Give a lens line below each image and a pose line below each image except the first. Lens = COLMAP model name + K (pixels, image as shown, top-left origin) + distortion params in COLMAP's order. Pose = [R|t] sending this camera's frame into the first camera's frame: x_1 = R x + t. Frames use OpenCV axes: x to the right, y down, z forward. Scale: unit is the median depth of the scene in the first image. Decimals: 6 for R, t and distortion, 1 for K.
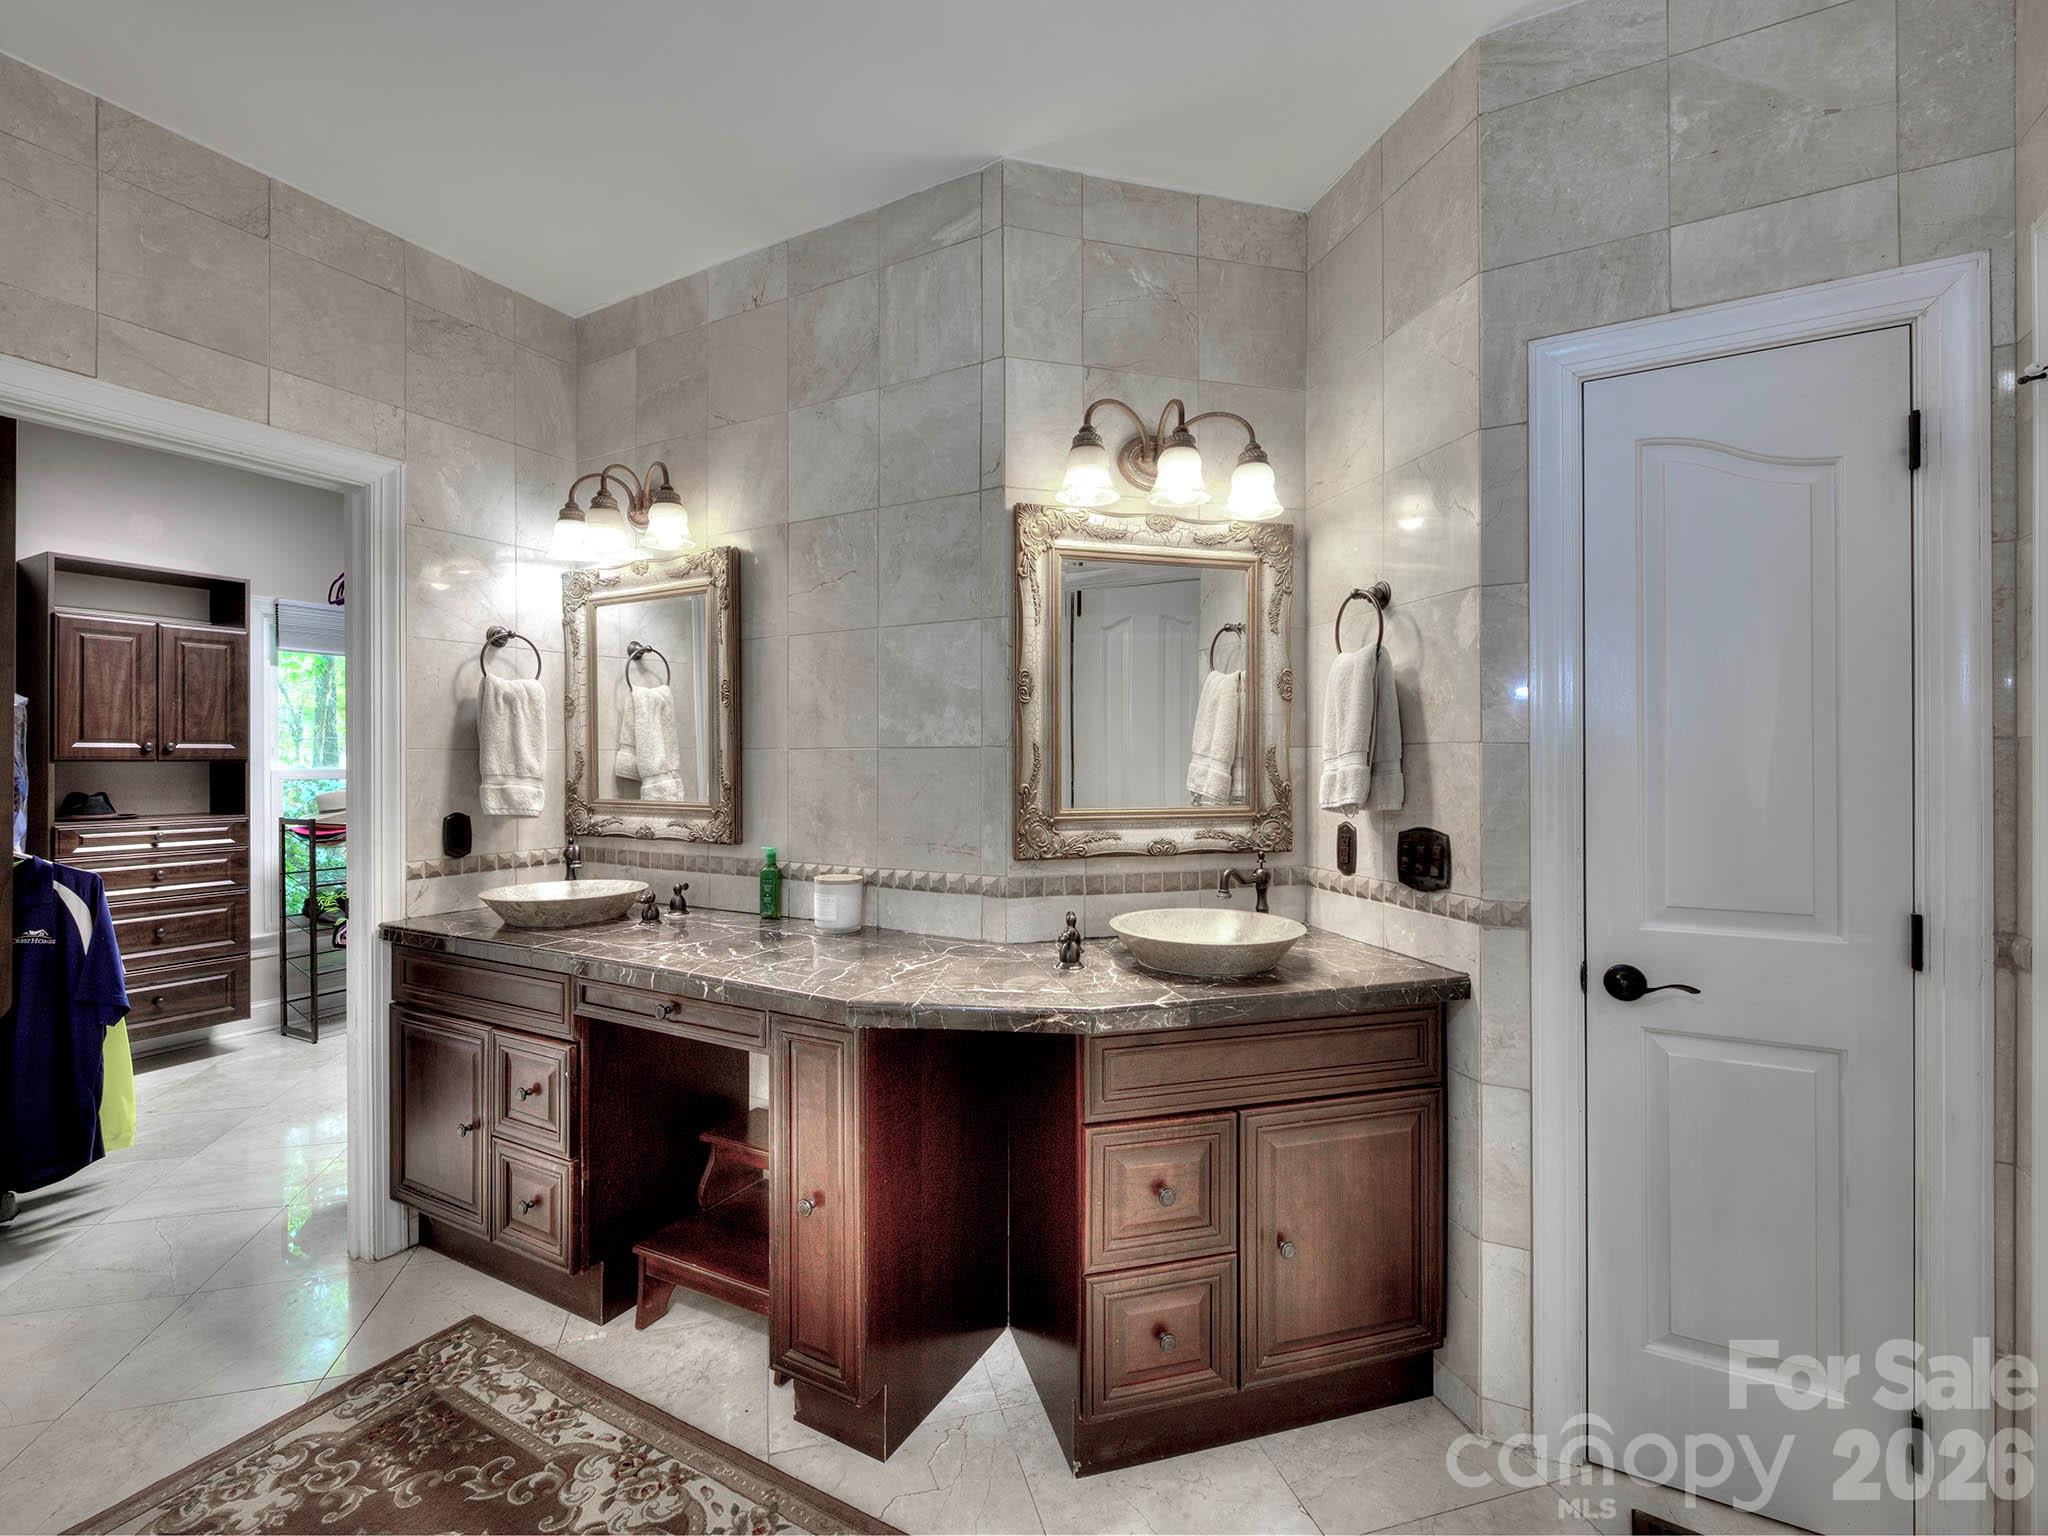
lens RADIAL K [[907.8, 0, 1020.3], [0, 907.8, 757.8], [0, 0, 1]] dist [0.003928, -0.004414]
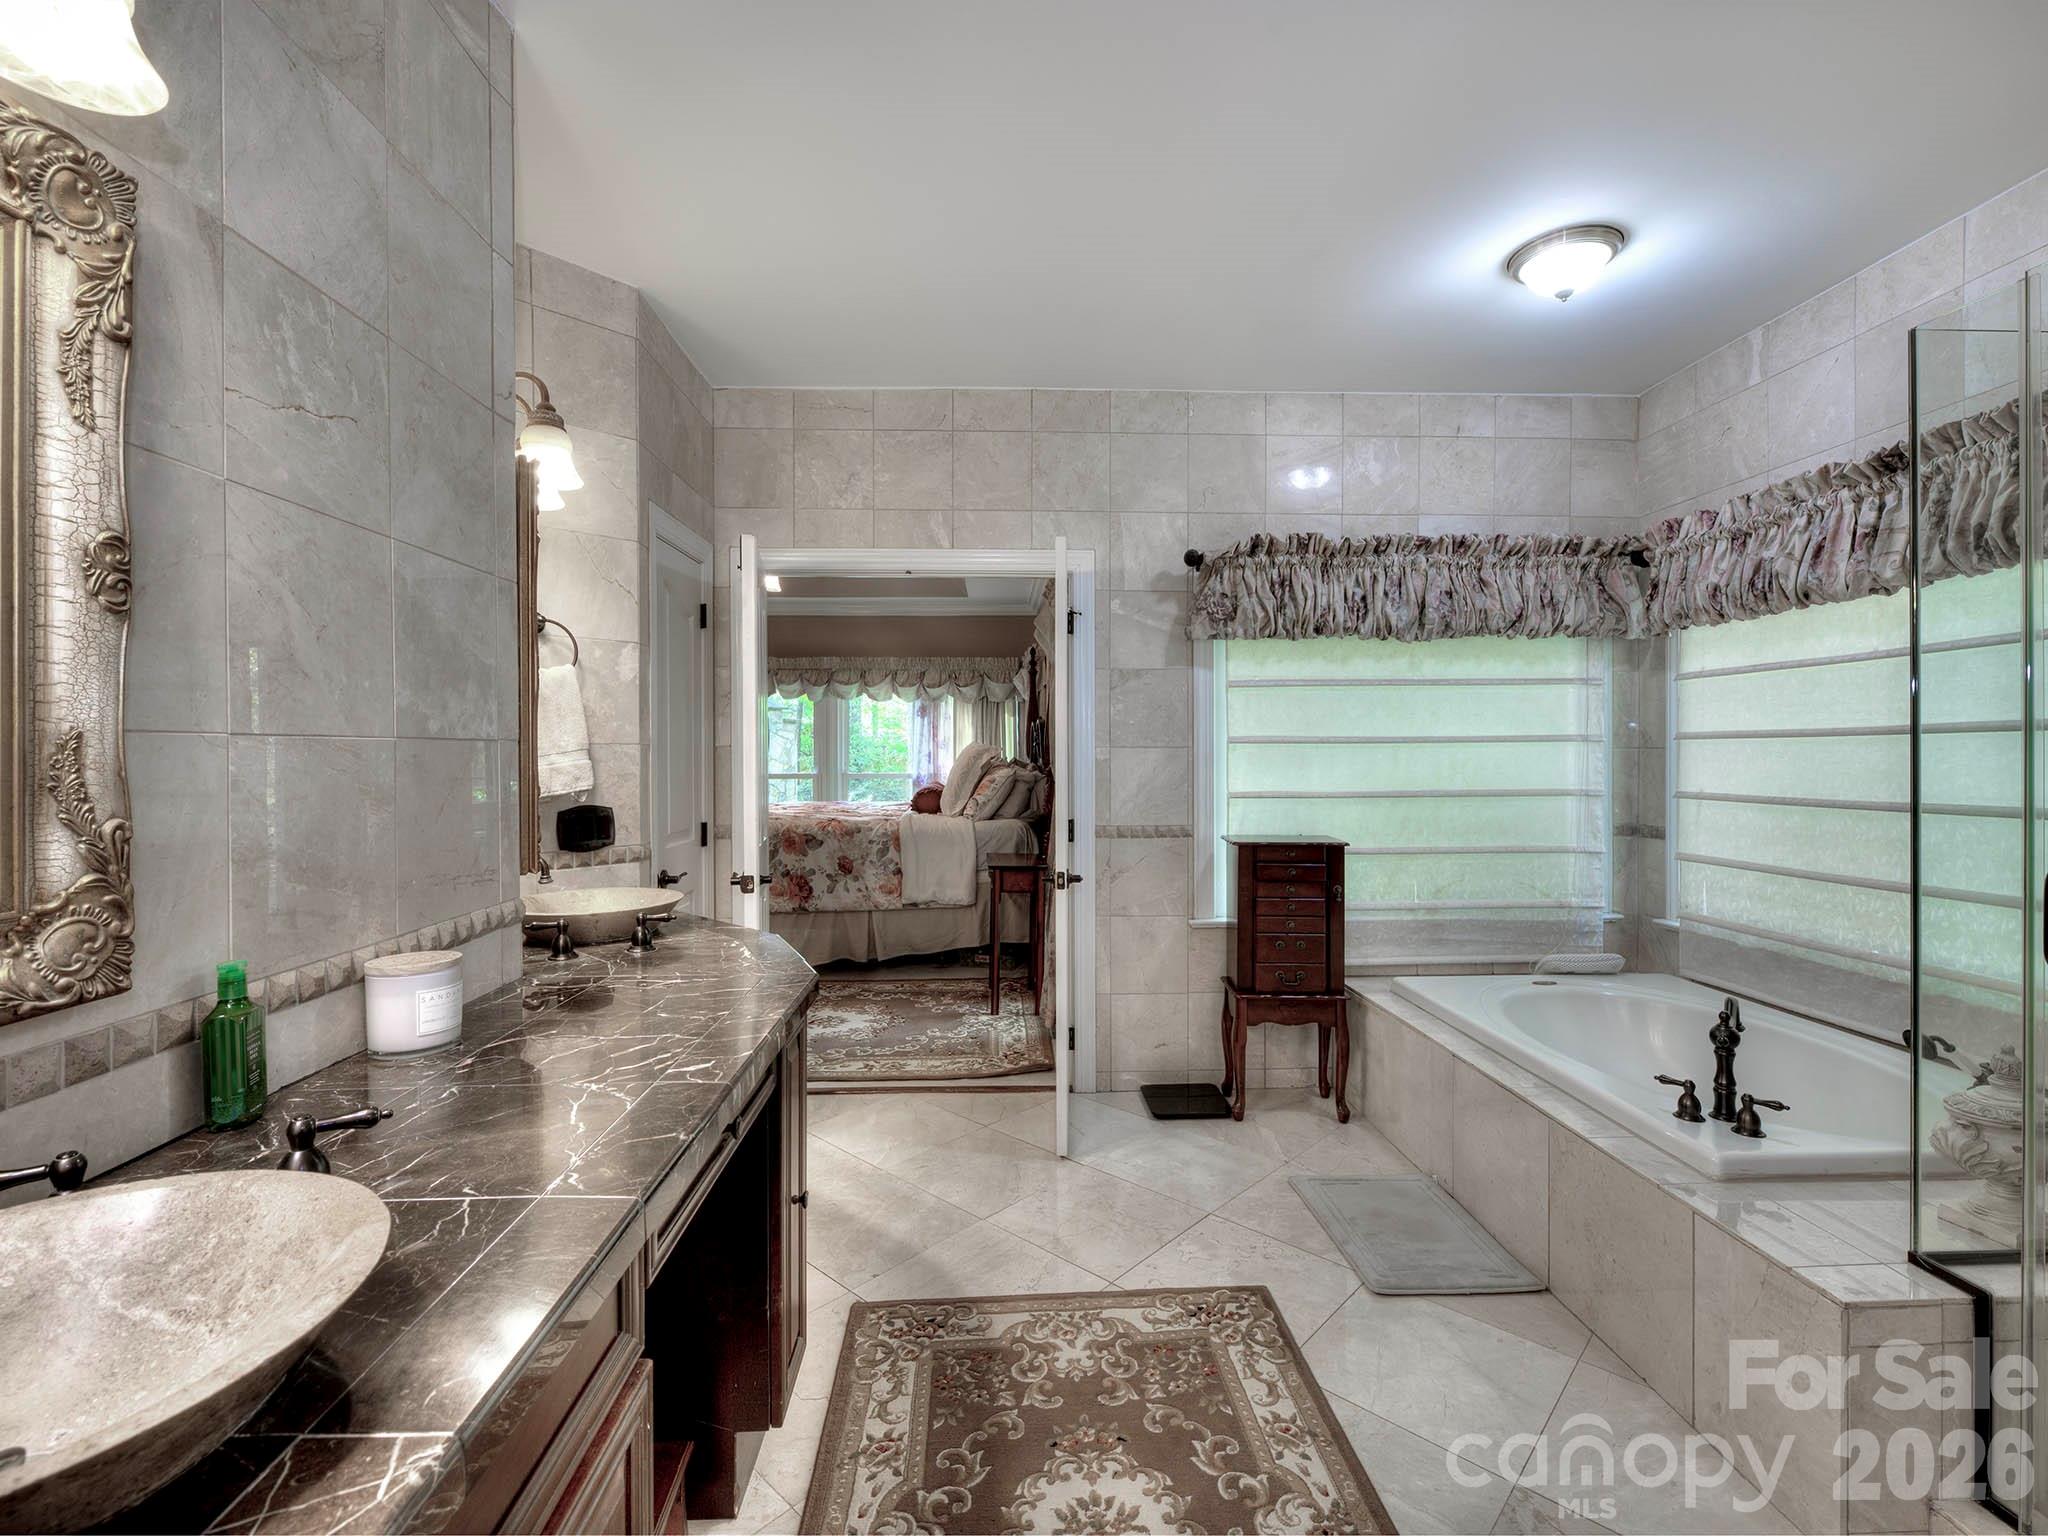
lens RADIAL K [[907.8, 0, 1020.3], [0, 907.8, 757.8], [0, 0, 1]] dist [0.003928, -0.004414]
pose [[-0.517197, -0.002023, 0.855864, -0.944459], [0.002258, 0.999990, 0.003729, 0.001330], [-0.855863, 0.003861, -0.517188, 1.016548]]
